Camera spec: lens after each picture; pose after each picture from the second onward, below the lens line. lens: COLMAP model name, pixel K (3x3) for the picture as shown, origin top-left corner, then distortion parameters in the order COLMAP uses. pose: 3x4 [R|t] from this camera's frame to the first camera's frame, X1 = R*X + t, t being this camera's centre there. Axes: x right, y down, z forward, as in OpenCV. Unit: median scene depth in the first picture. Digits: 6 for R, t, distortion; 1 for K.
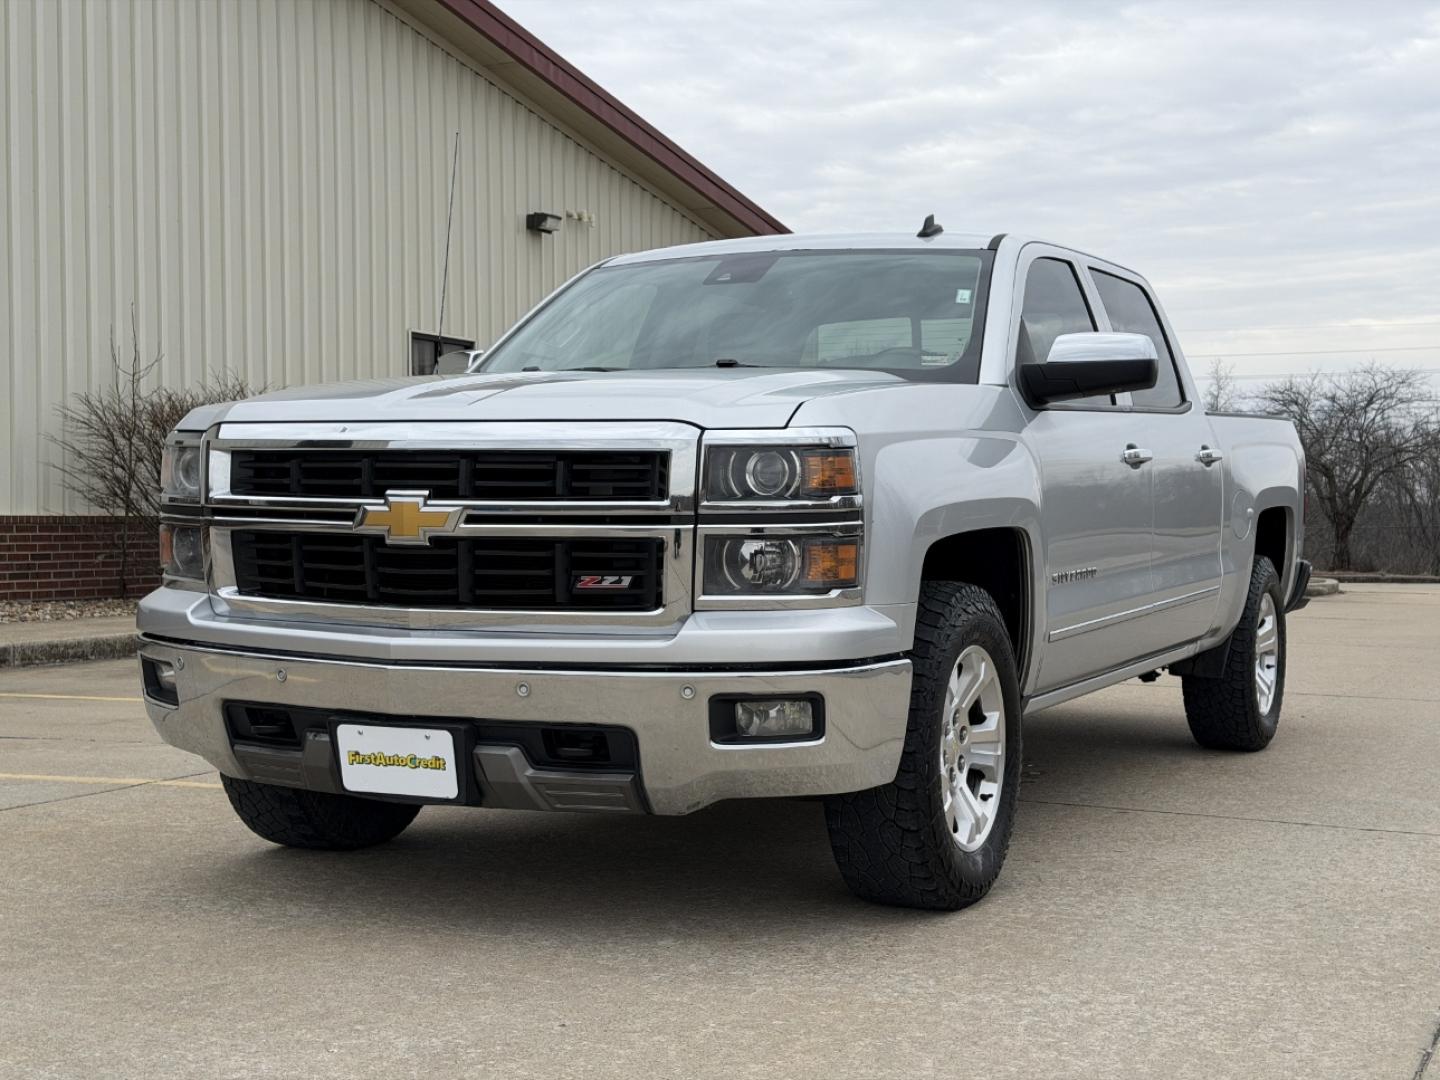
lens RADIAL K [[1989.4, 0, 720.0], [0, 1989.4, 540.0], [0, 0, 1]] dist [0.111404, 0.019011]
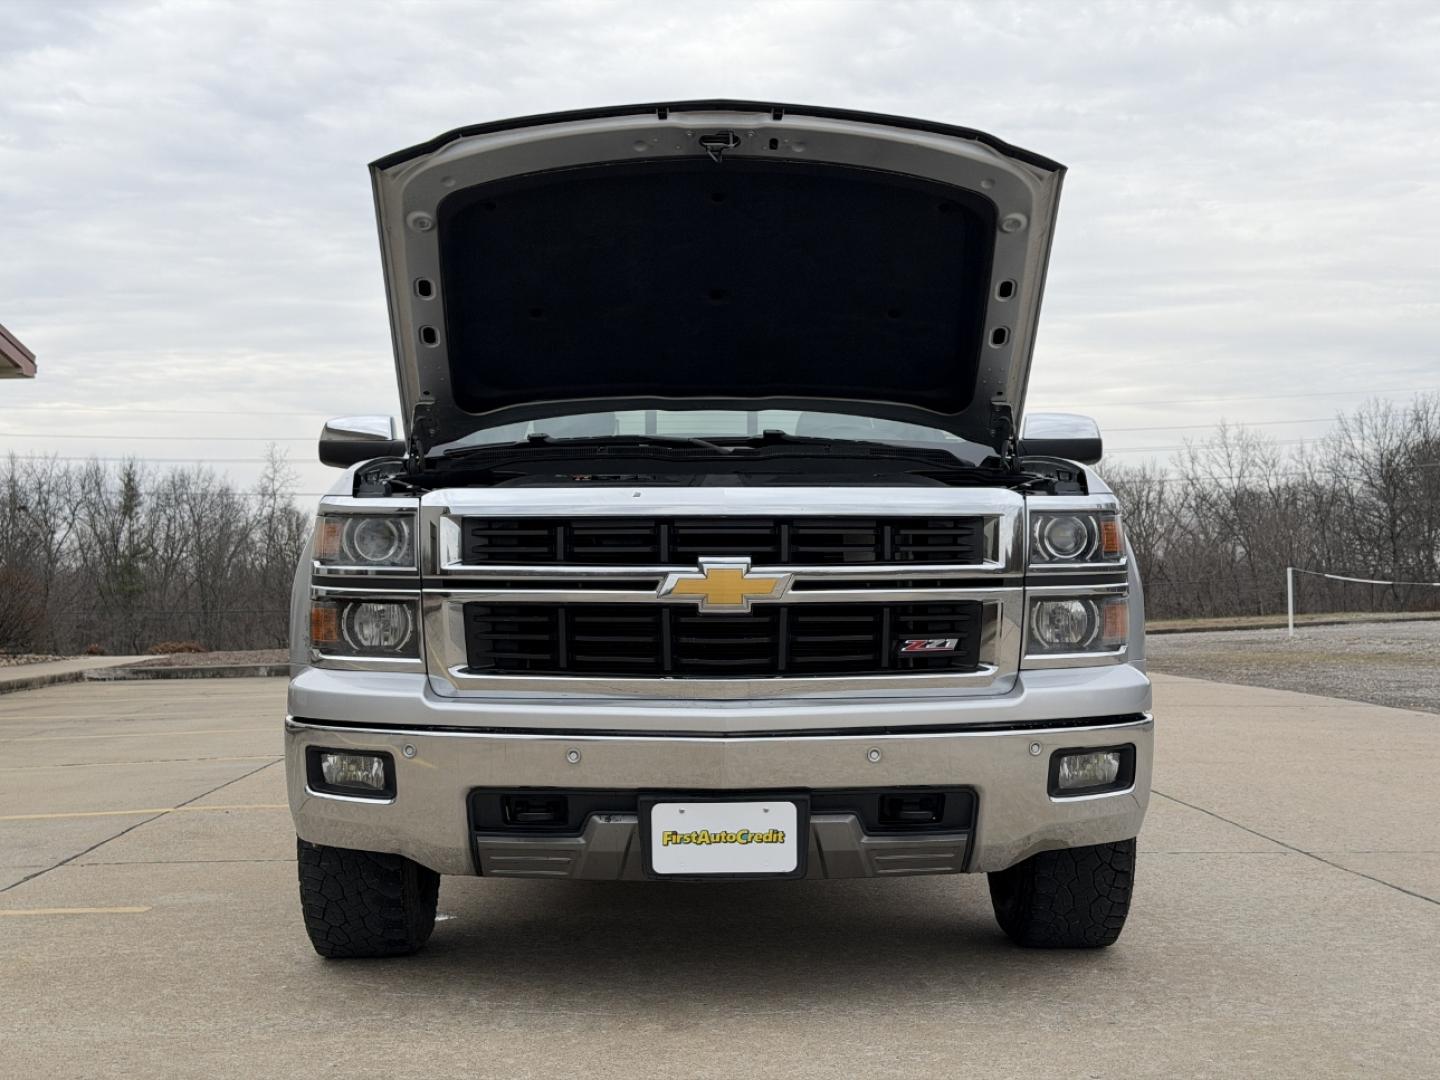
lens RADIAL K [[1989.4, 0, 720.0], [0, 1989.4, 540.0], [0, 0, 1]] dist [0.111404, 0.019011]
pose [[0.895410, -0.004536, 0.445220, -0.596505], [0.022802, 0.999103, -0.035679, 0.001341], [-0.444659, 0.042099, 0.894710, 0.135357]]
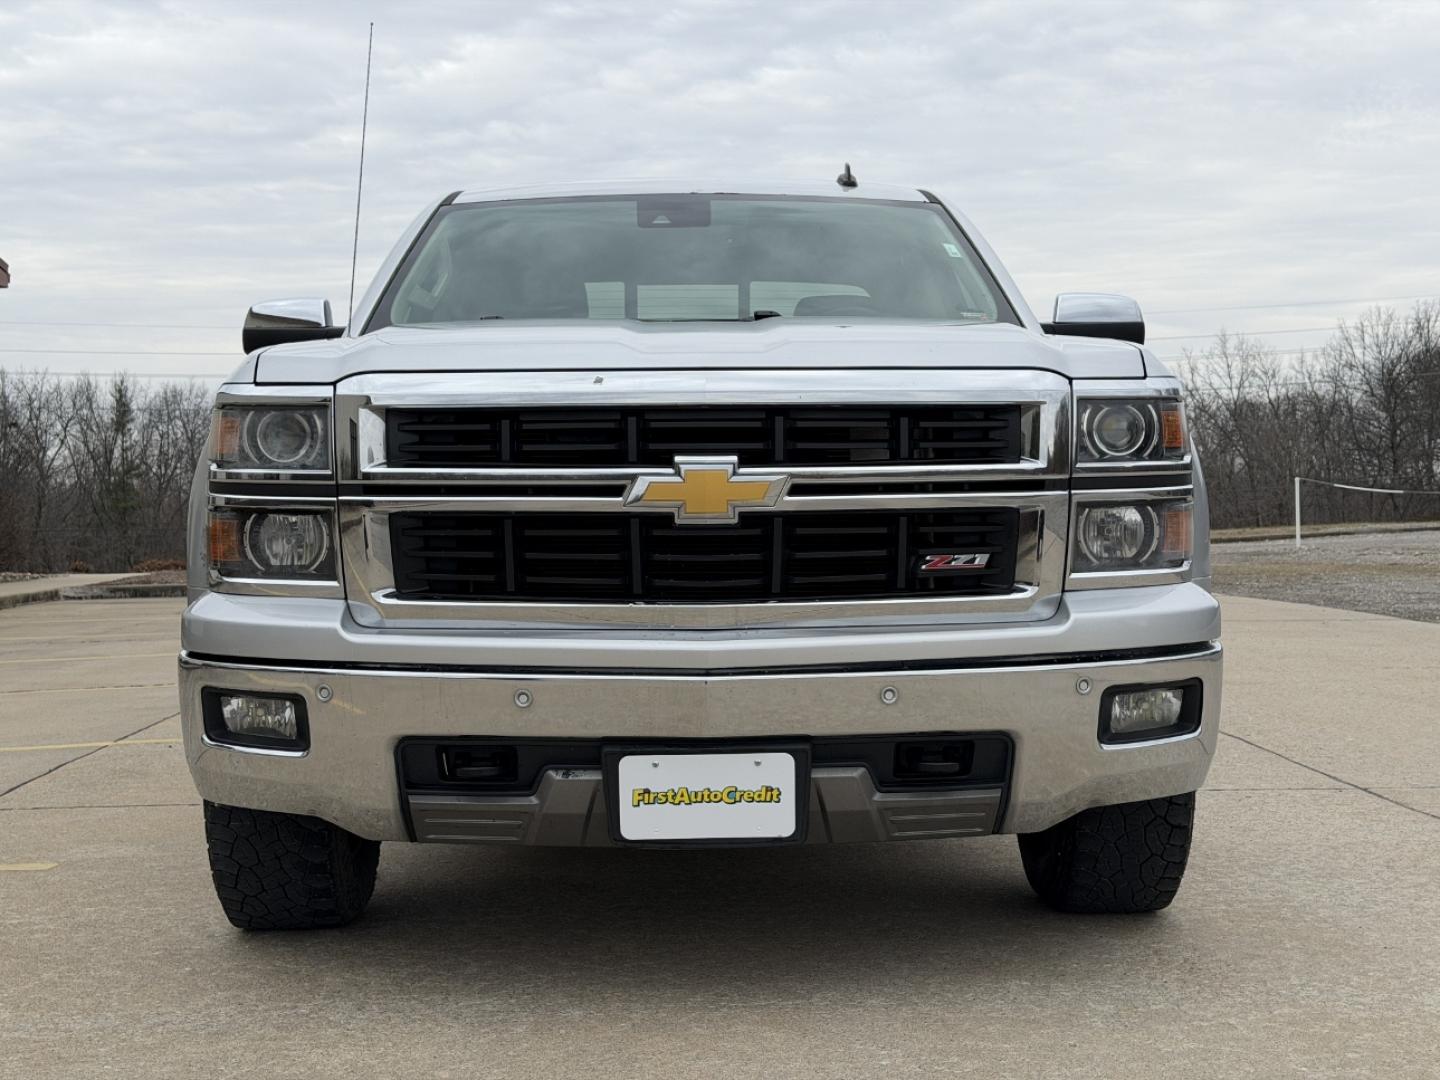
lens RADIAL K [[1989.4, 0, 720.0], [0, 1989.4, 540.0], [0, 0, 1]] dist [0.111404, 0.019011]
pose [[0.894680, -0.028124, 0.445821, -0.512087], [0.027870, 0.999586, 0.007127, 0.003216], [-0.445837, 0.006049, 0.895094, 0.290365]]
